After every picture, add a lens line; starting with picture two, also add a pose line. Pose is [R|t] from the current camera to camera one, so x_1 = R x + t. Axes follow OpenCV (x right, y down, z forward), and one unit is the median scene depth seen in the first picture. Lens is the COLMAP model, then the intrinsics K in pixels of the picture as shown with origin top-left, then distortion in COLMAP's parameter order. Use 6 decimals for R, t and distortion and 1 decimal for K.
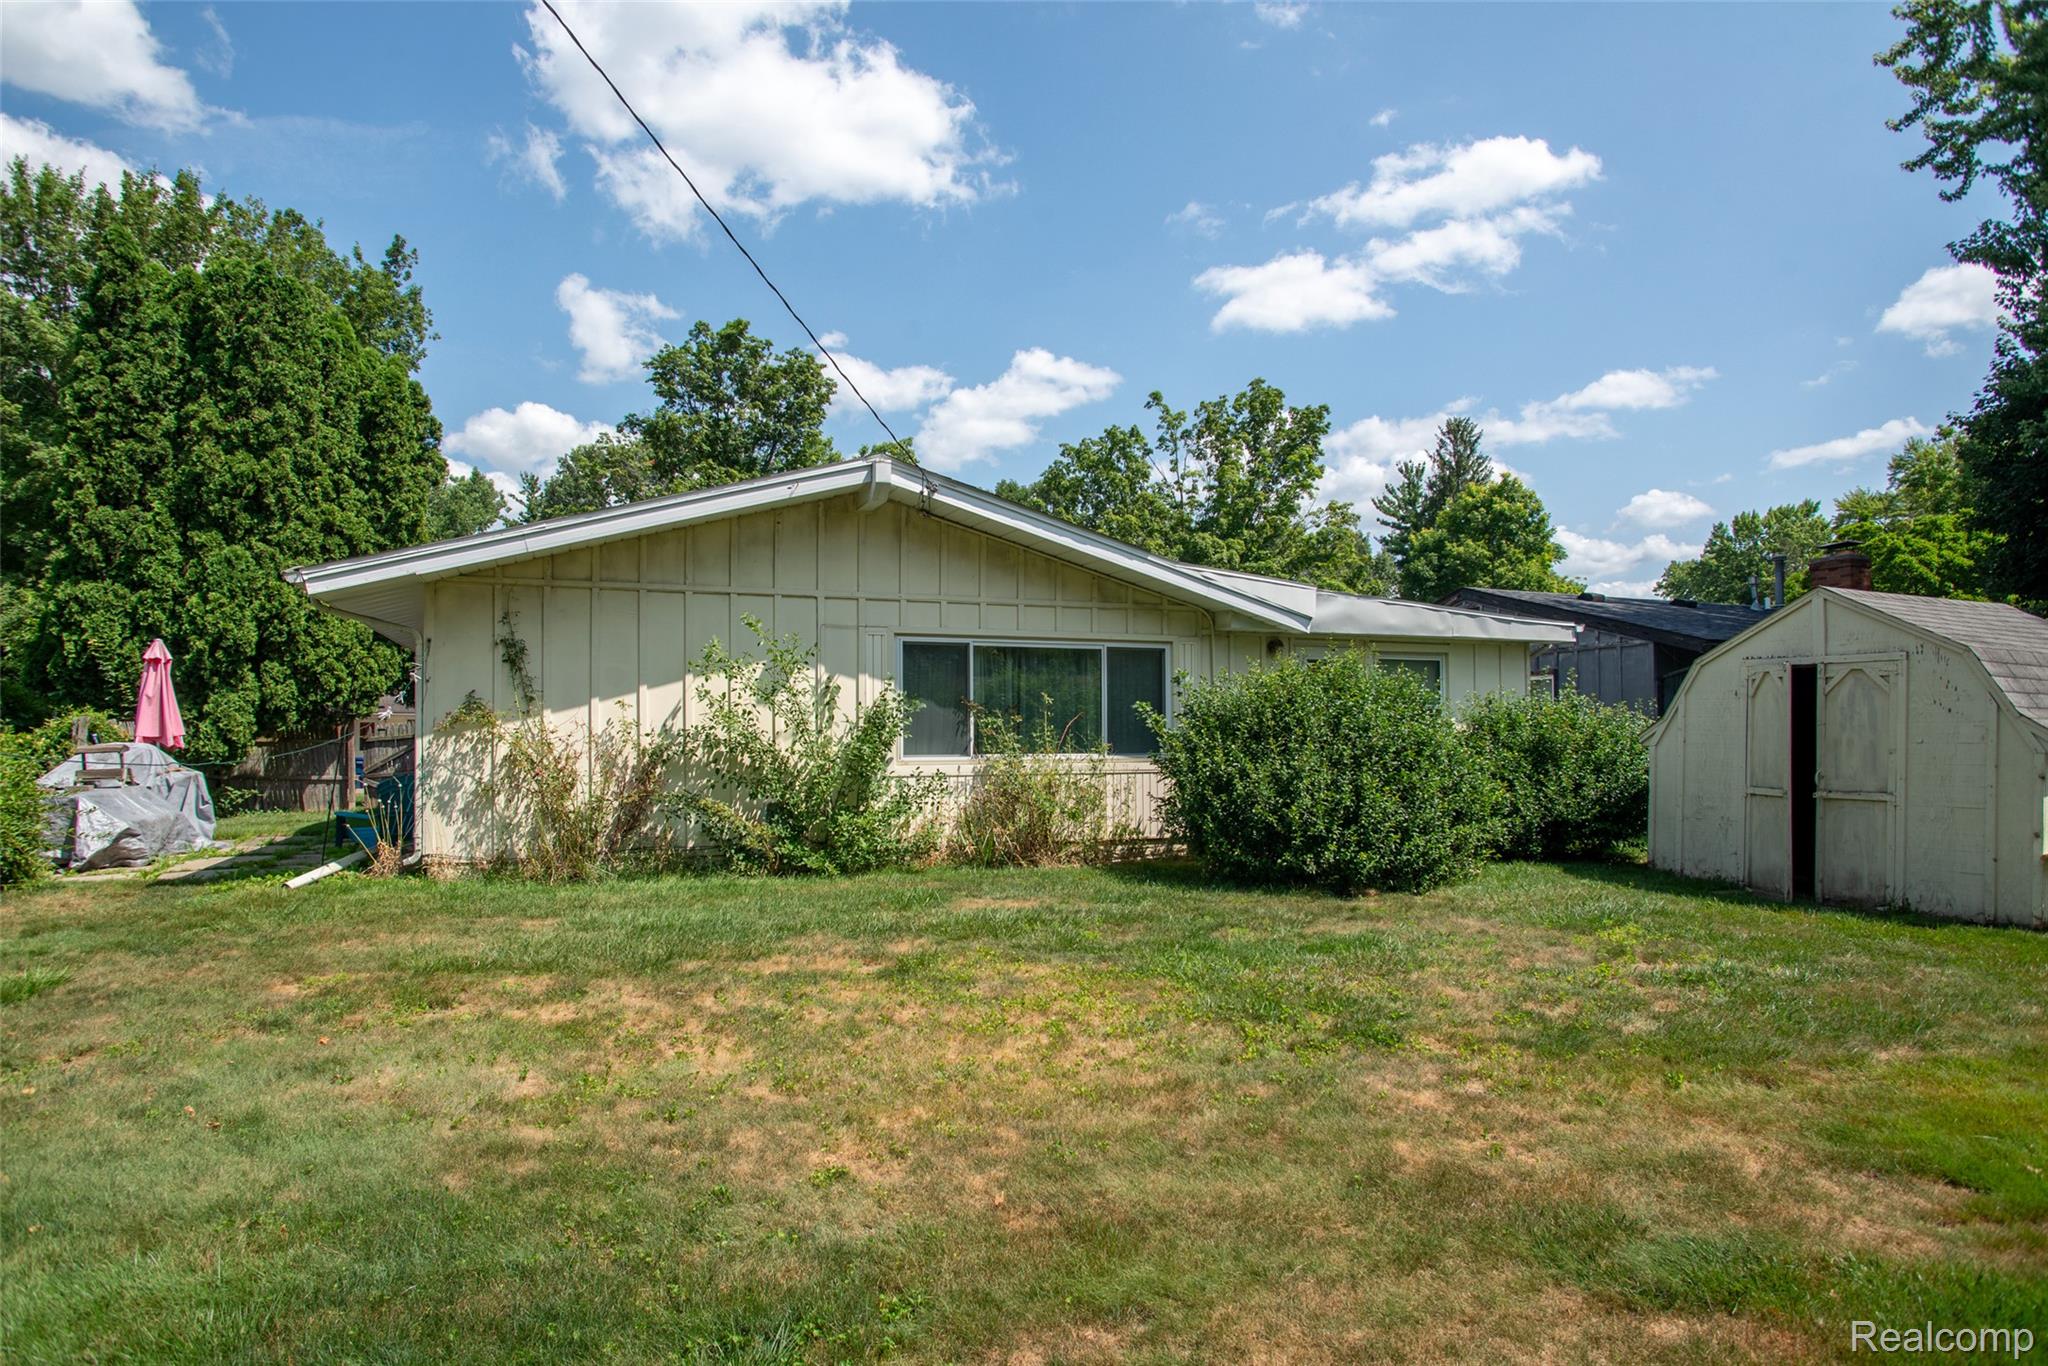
lens RADIAL K [[1171.6, 0, 1025.3], [0, 1171.6, 701.5], [0, 0, 1]] dist [-0.090745, 0.052110]
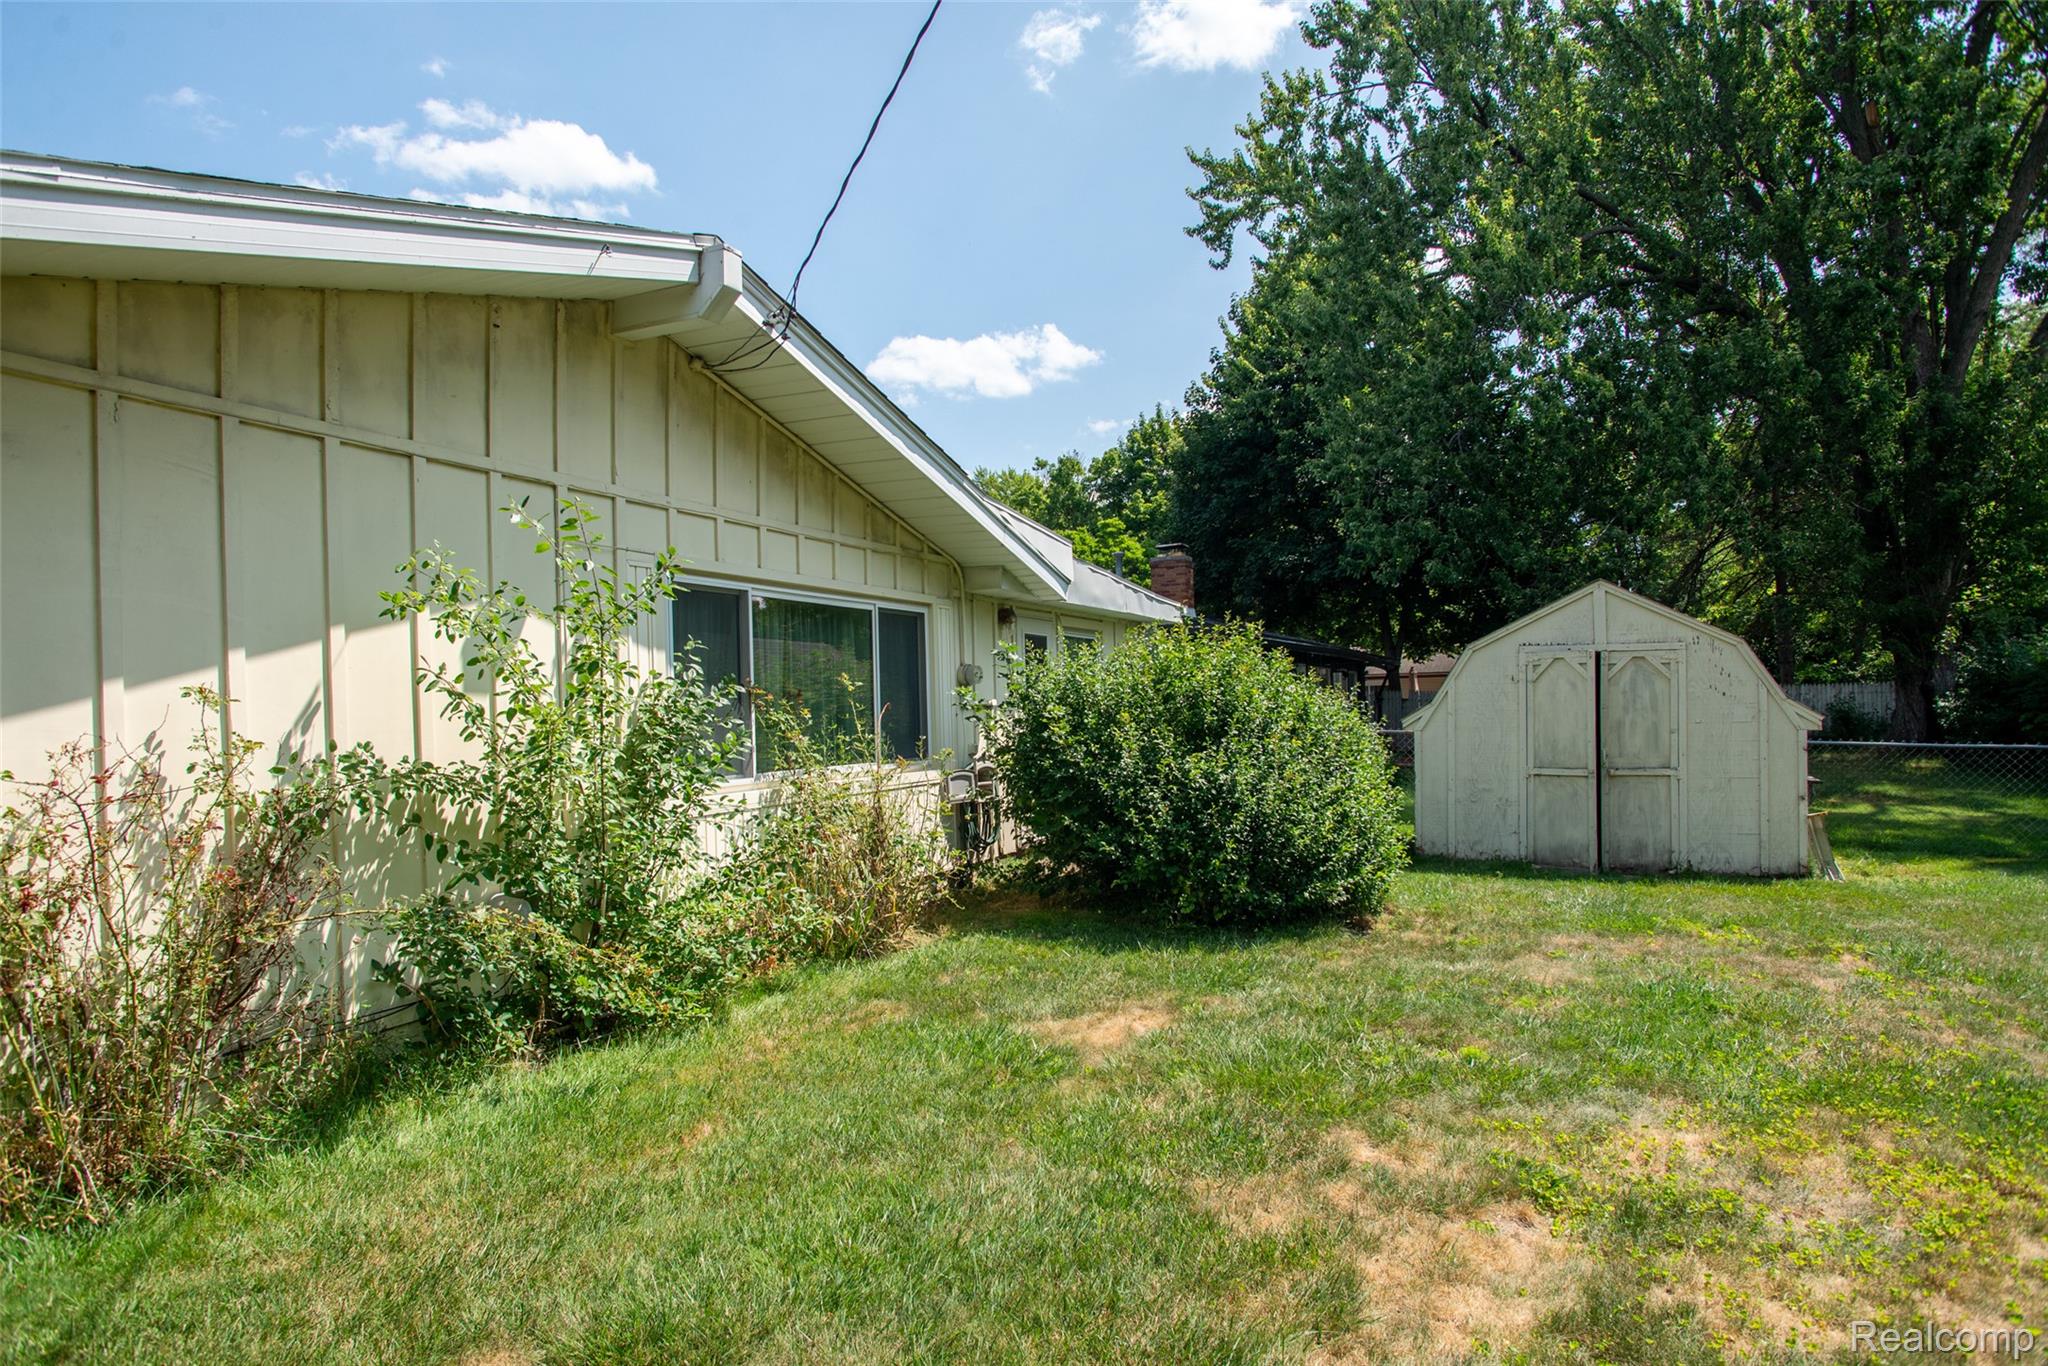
lens RADIAL K [[1171.6, 0, 1025.3], [0, 1171.6, 701.5], [0, 0, 1]] dist [-0.090745, 0.052110]
pose [[0.726612, -0.010788, 0.686964, -0.397171], [-0.000179, 0.999874, 0.015891, -0.002376], [-0.687048, -0.011670, 0.726518, 0.513089]]
